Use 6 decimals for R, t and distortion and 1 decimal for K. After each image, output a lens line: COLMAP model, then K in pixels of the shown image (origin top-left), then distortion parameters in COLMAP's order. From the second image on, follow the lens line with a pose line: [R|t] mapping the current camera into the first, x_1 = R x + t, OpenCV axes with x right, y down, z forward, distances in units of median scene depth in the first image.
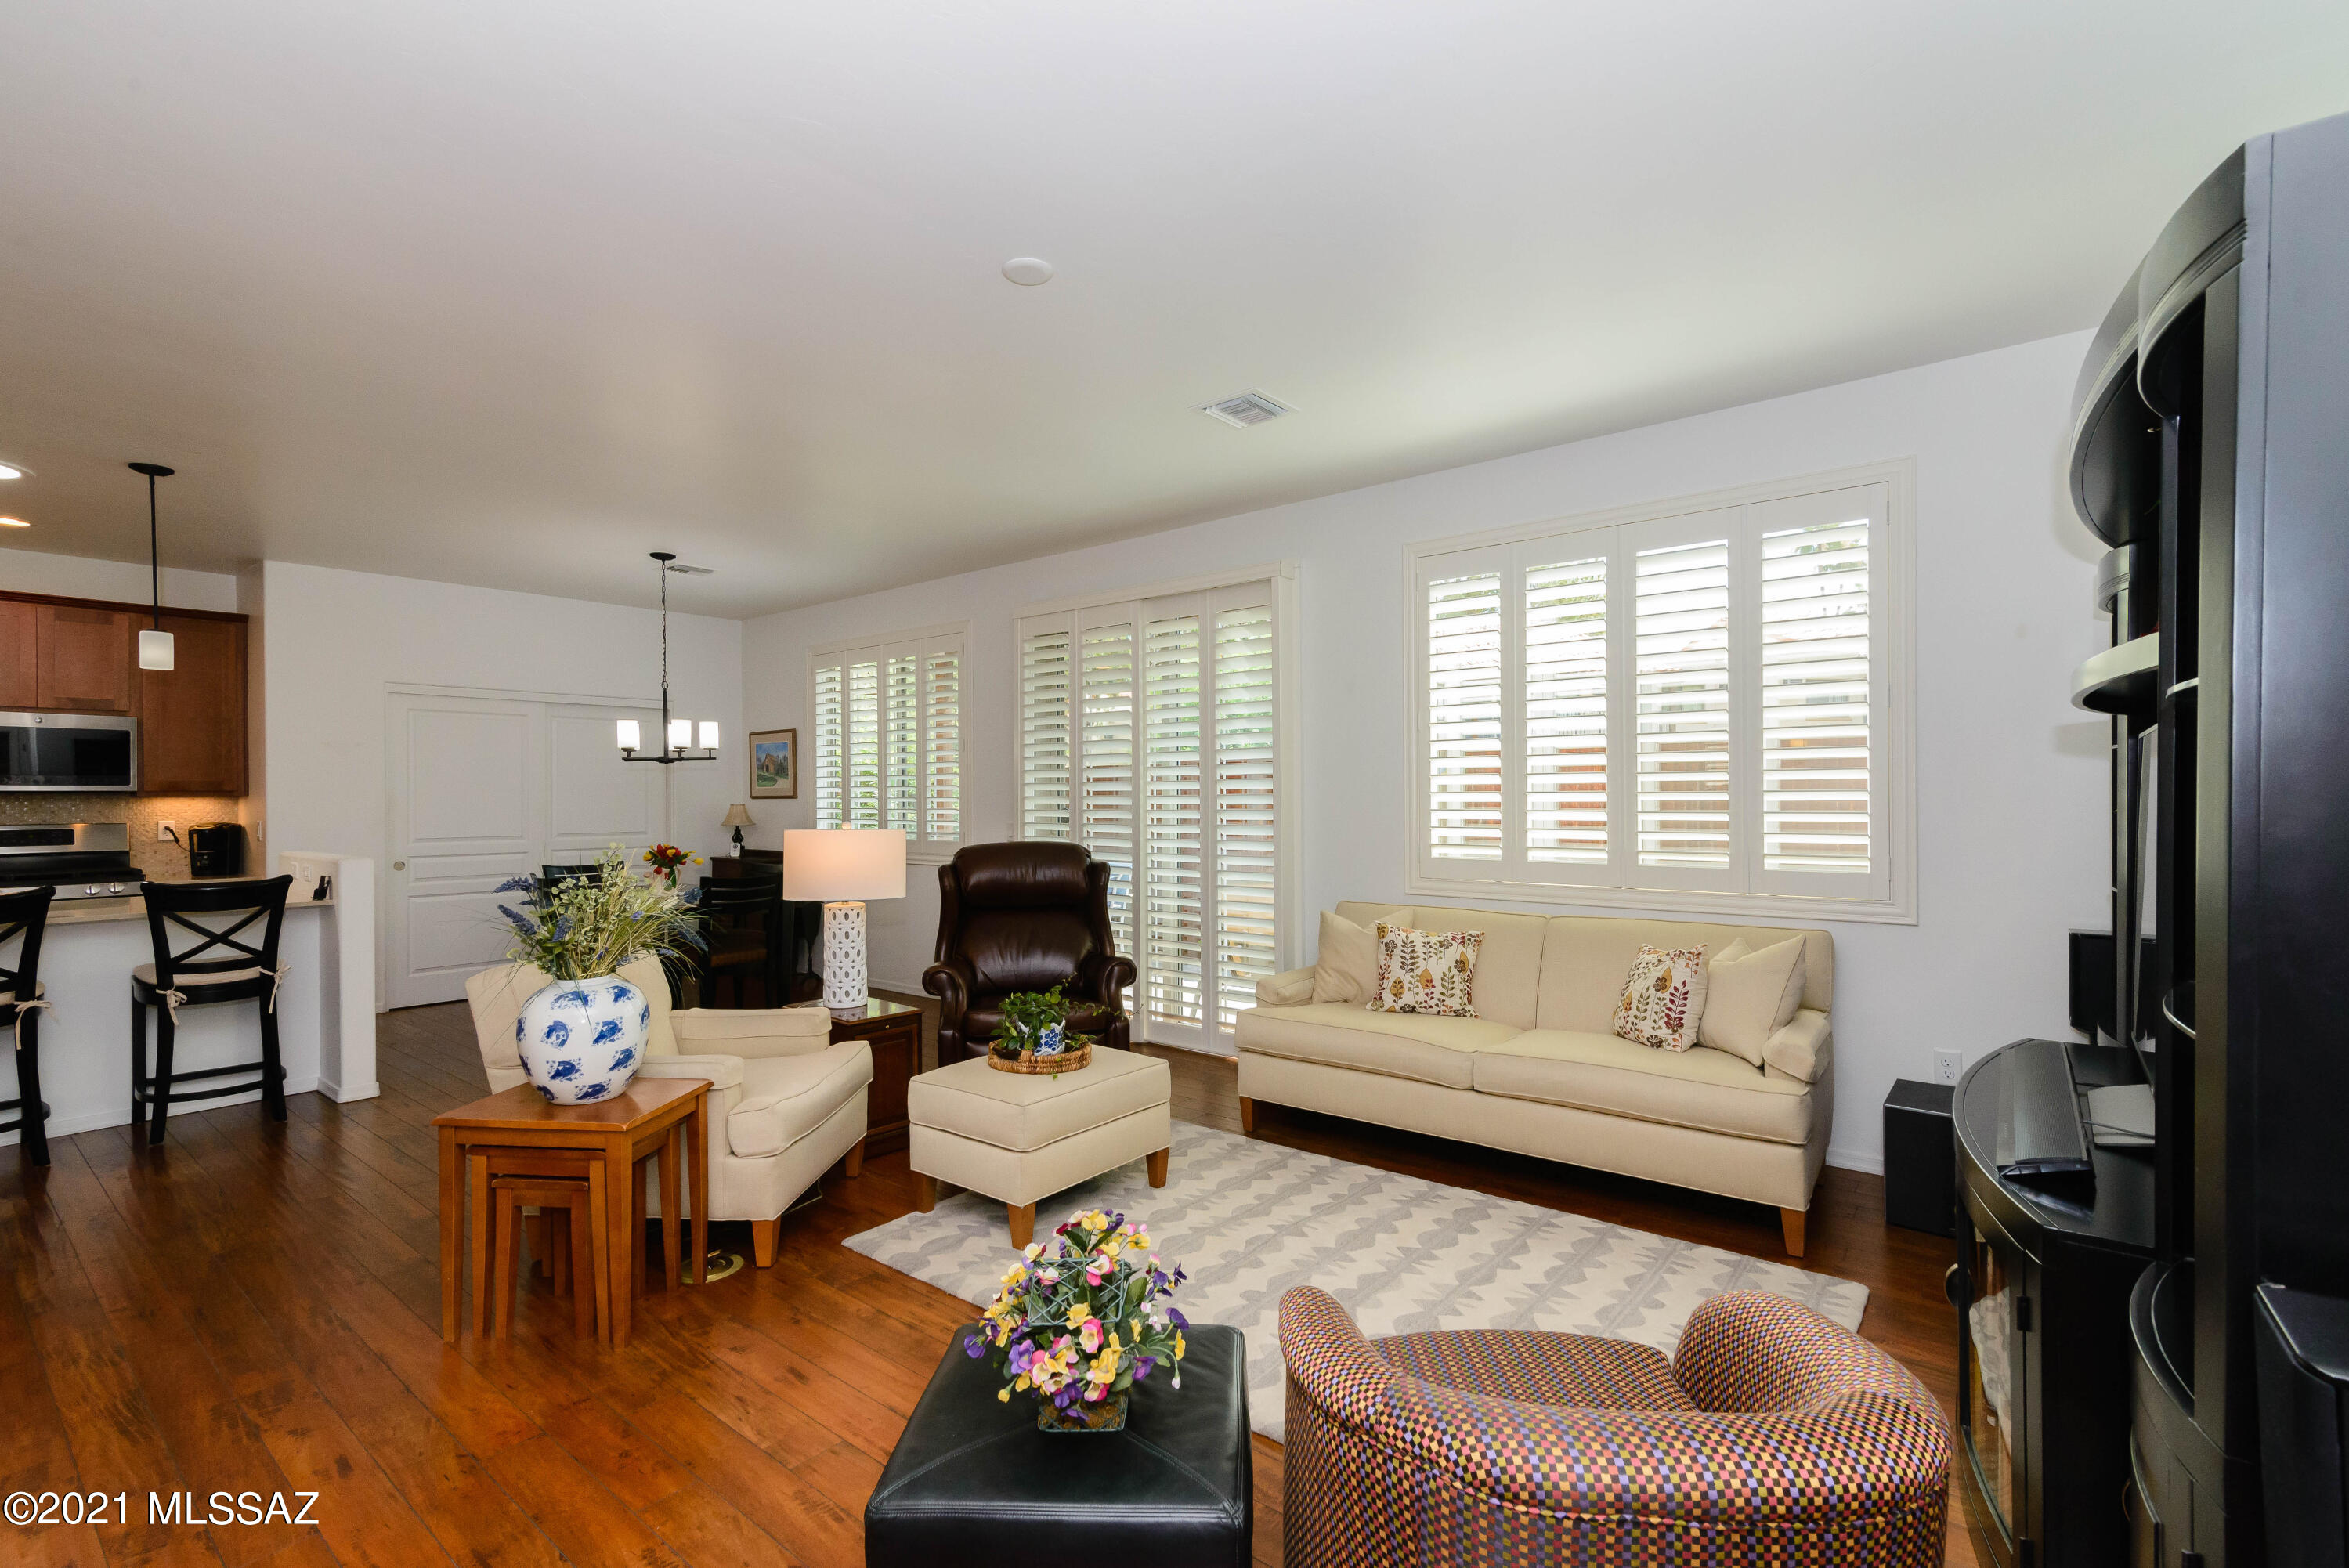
lens RADIAL K [[1071.3, 0, 1174.4], [0, 1071.3, 795.9], [0, 0, 1]] dist [0.019823, -0.003875]
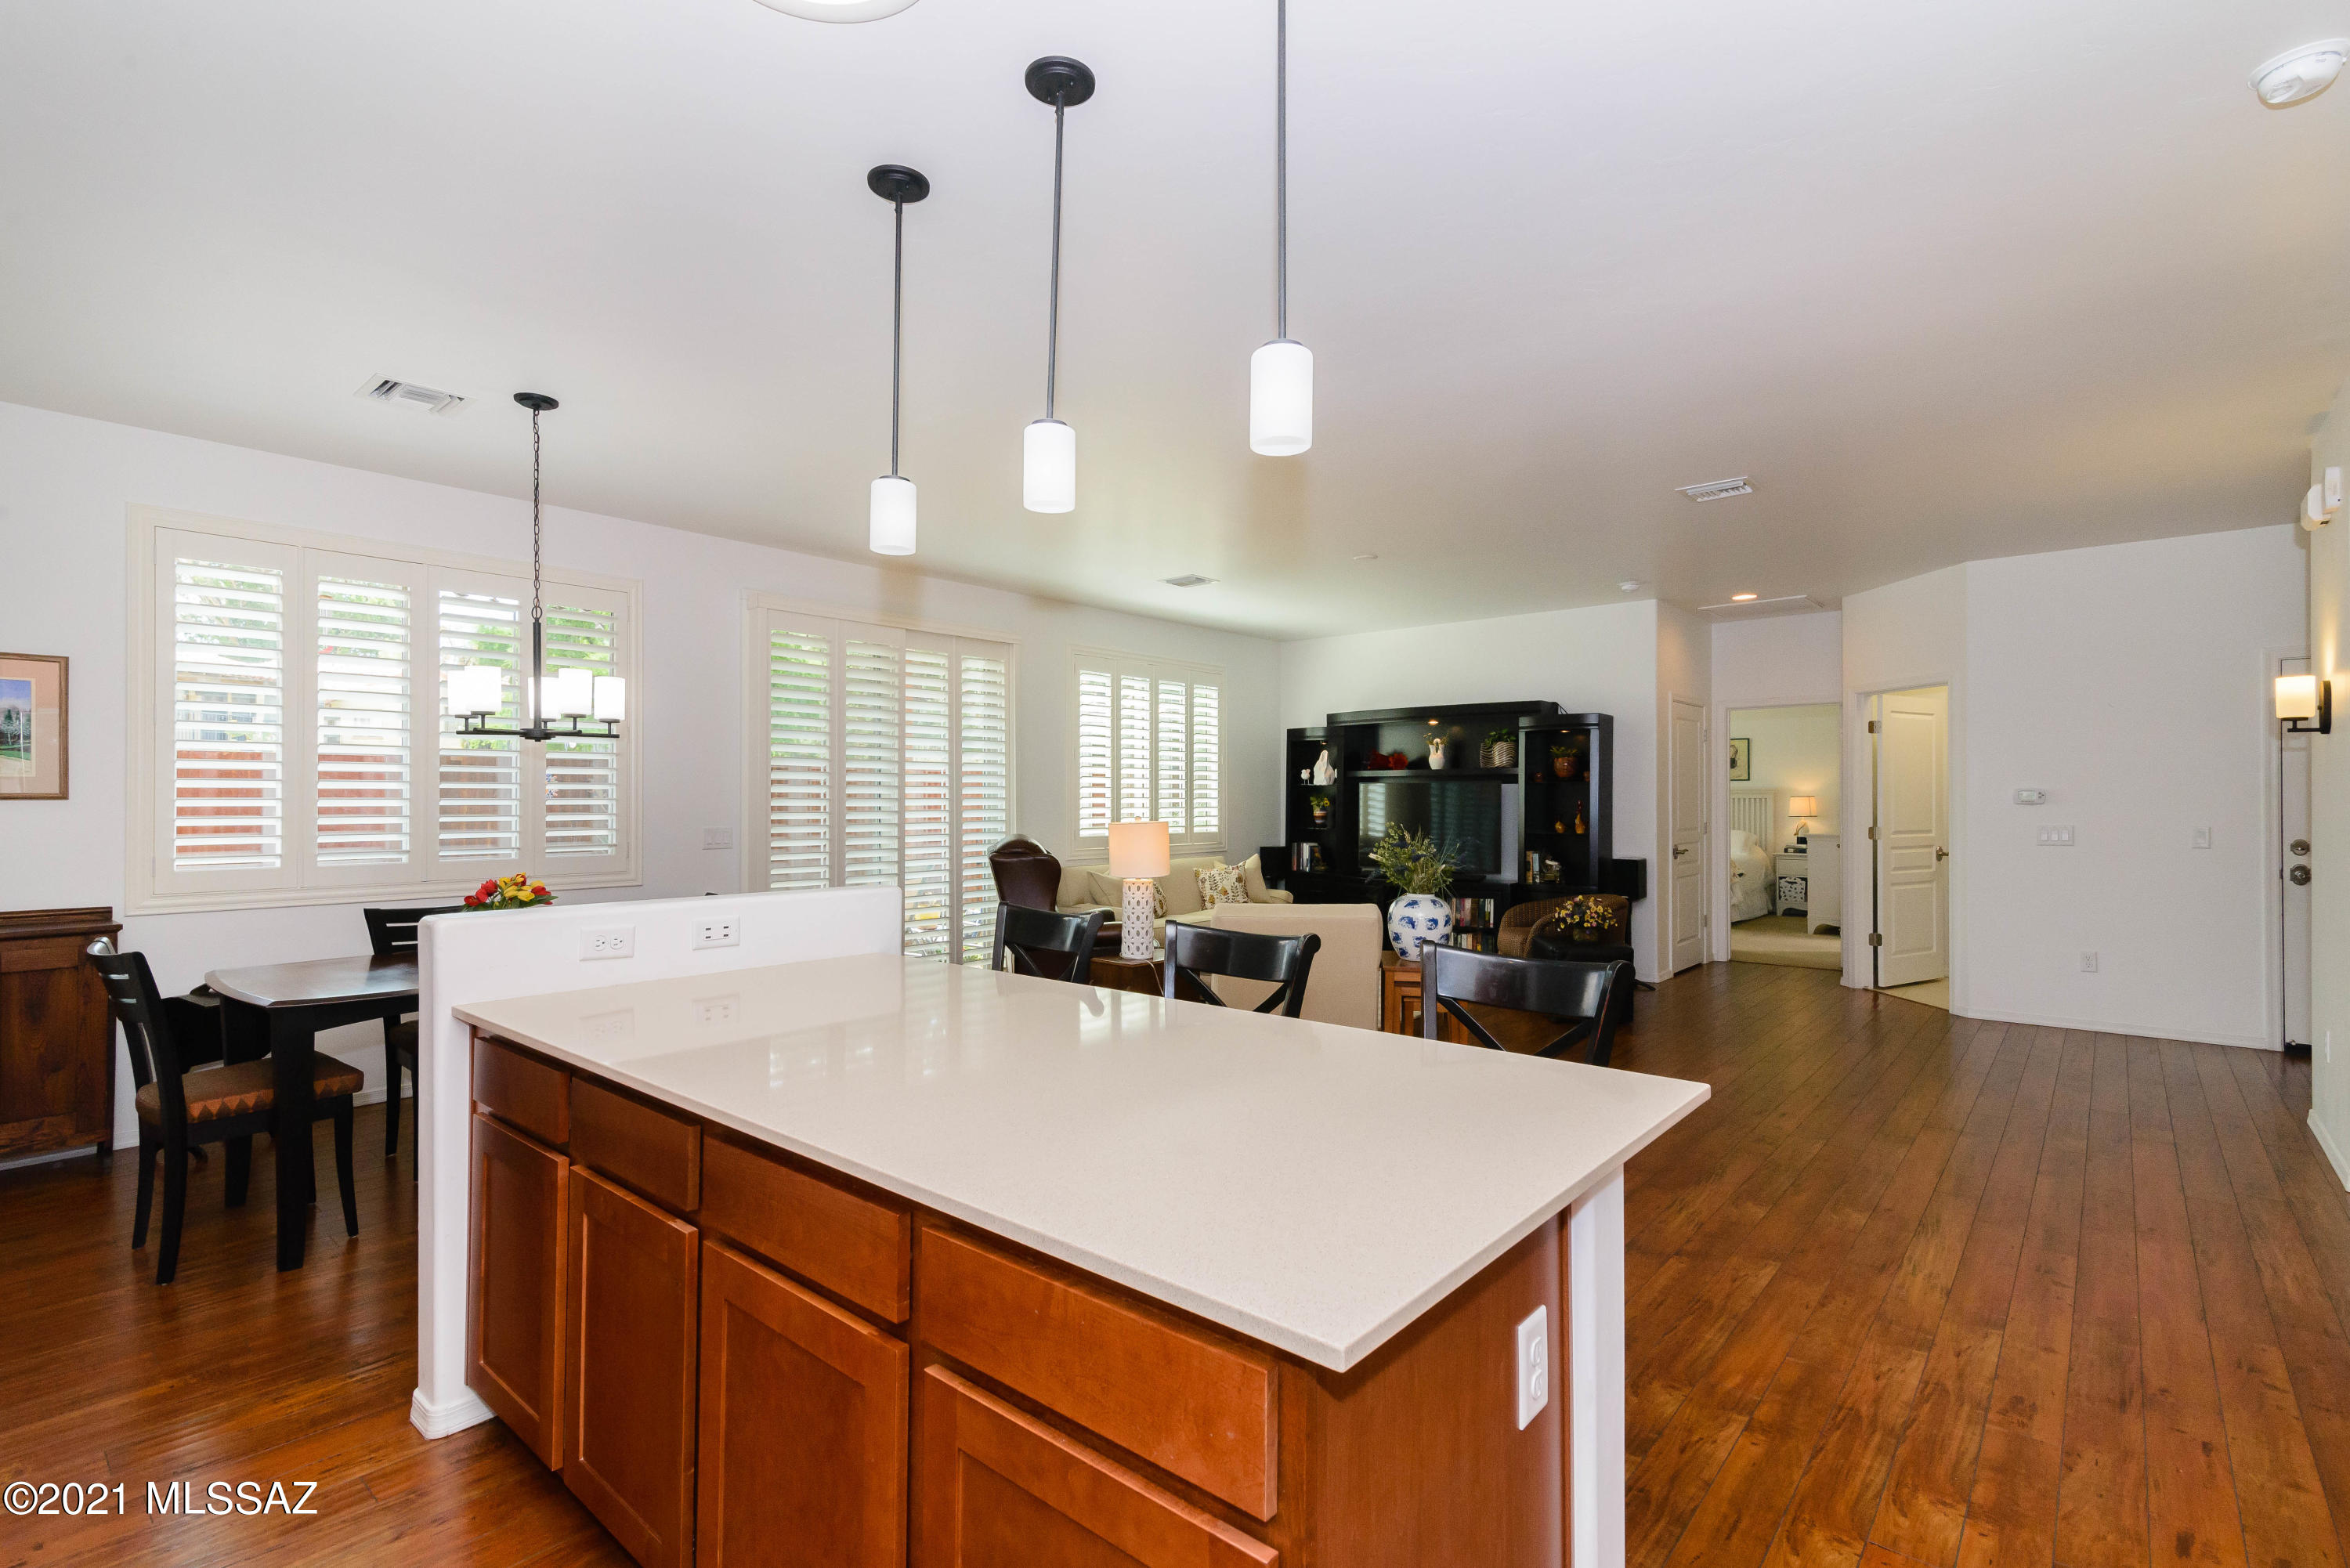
lens RADIAL K [[1081.3, 0, 1175.3], [0, 1081.3, 796.5], [0, 0, 1]] dist [0.018147, -0.002676]
pose [[0.014118, 0.007579, 0.999872, -1.125388], [0.002720, 0.999967, -0.007618, 0.008734], [-0.999897, 0.002827, 0.014096, 0.643677]]
